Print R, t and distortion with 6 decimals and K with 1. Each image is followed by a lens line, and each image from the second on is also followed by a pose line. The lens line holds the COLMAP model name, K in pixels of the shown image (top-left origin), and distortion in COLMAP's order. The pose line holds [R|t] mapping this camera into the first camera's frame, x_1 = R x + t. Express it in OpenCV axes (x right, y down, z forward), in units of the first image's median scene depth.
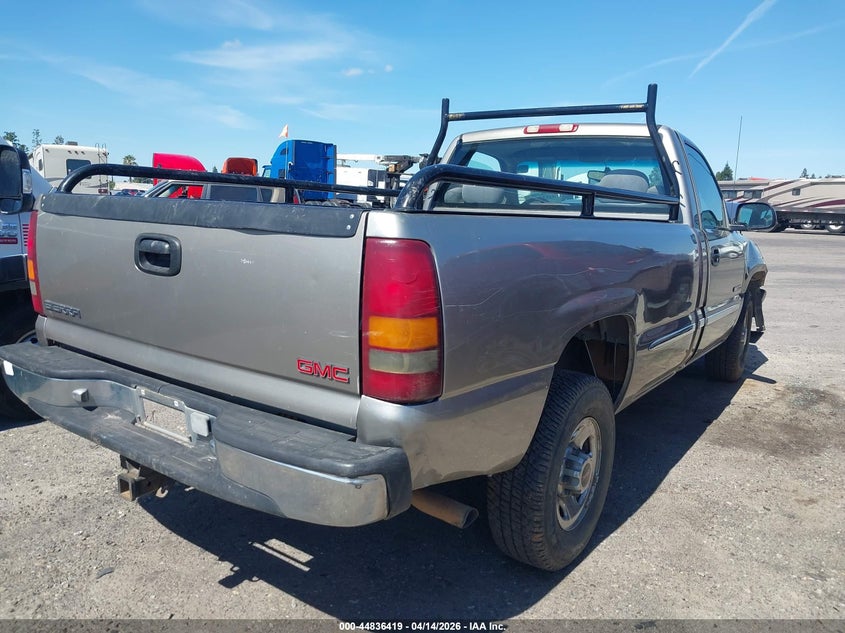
lens RADIAL K [[655.5, 0, 422.5], [0, 655.5, 316.5], [0, 0, 1]] dist [-0.002709, -0.004521]
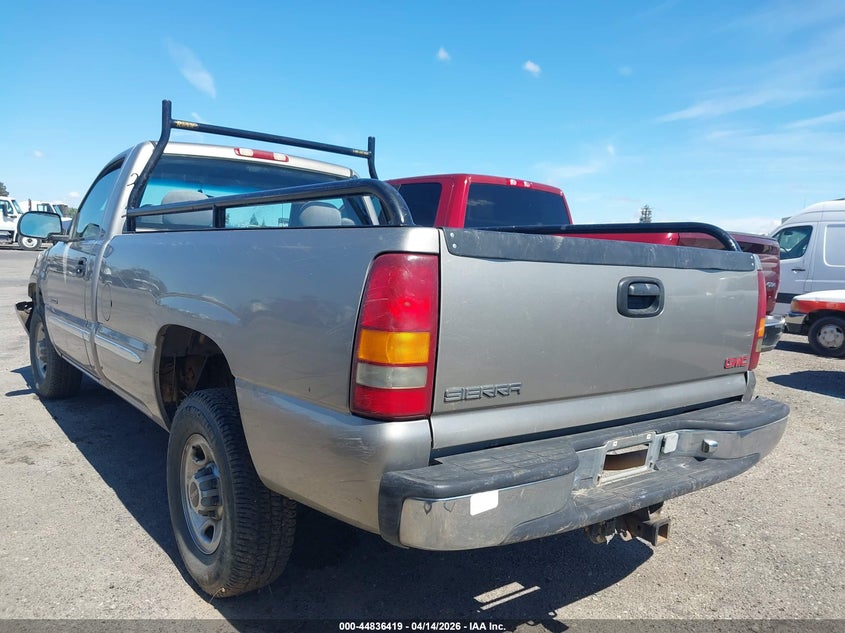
lens RADIAL K [[655.5, 0, 422.5], [0, 655.5, 316.5], [0, 0, 1]] dist [-0.002709, -0.004521]
pose [[0.299314, -0.112503, 0.947499, -1.110969], [0.125413, 0.989048, 0.077819, -0.141016], [-0.945877, 0.095536, 0.310146, 0.758916]]
